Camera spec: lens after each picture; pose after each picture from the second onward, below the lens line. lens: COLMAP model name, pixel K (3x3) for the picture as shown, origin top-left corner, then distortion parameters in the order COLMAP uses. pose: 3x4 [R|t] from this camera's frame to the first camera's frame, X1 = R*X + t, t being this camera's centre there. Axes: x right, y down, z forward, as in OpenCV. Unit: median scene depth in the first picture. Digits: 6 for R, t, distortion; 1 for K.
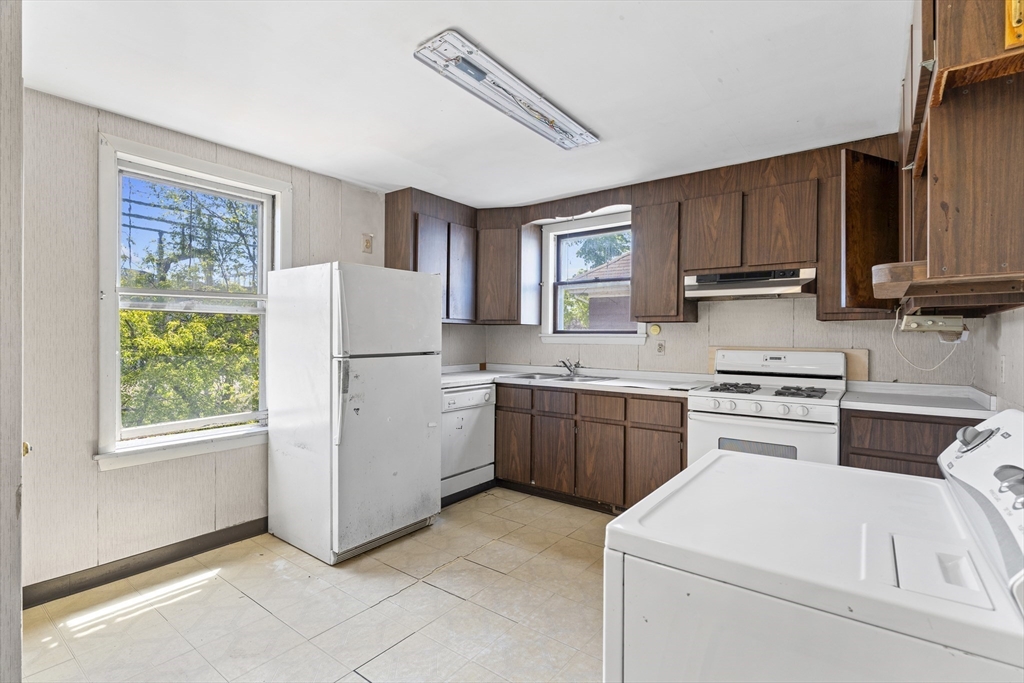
lens RADIAL K [[485.0, 0, 510.0], [0, 485.0, 345.1], [0, 0, 1]] dist [0.002030, -0.000922]
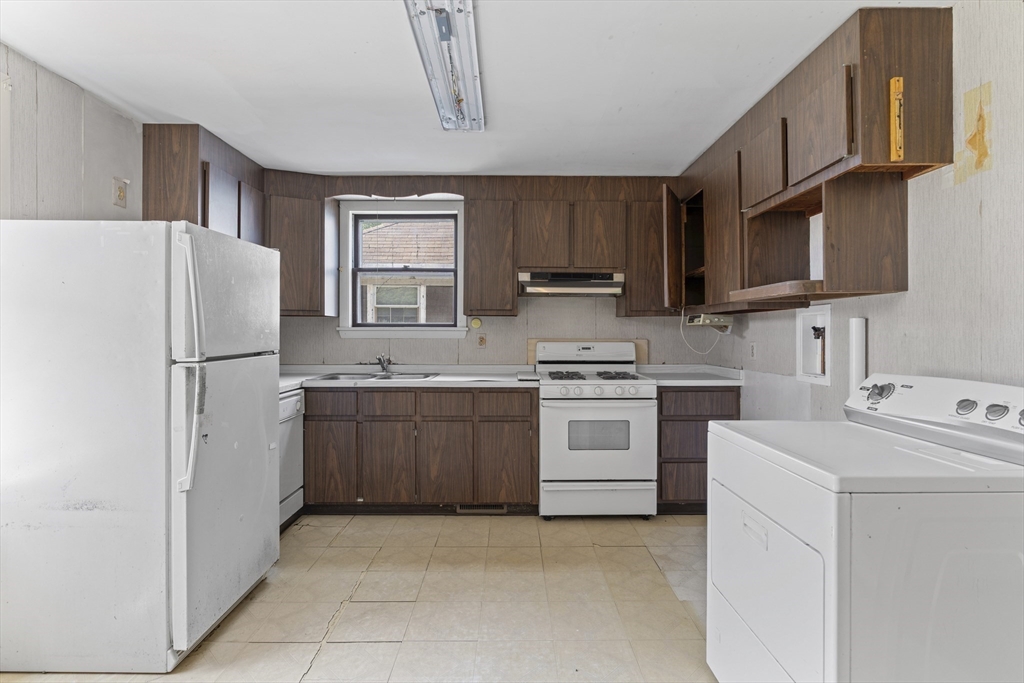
lens RADIAL K [[525.8, 0, 510.9], [0, 525.8, 338.1], [0, 0, 1]] dist [-0.009059, 0.001795]
pose [[0.790506, -0.012607, 0.612324, -0.361615], [0.013548, 0.999903, 0.003096, -0.003788], [-0.612304, 0.005848, 0.790601, 0.114113]]
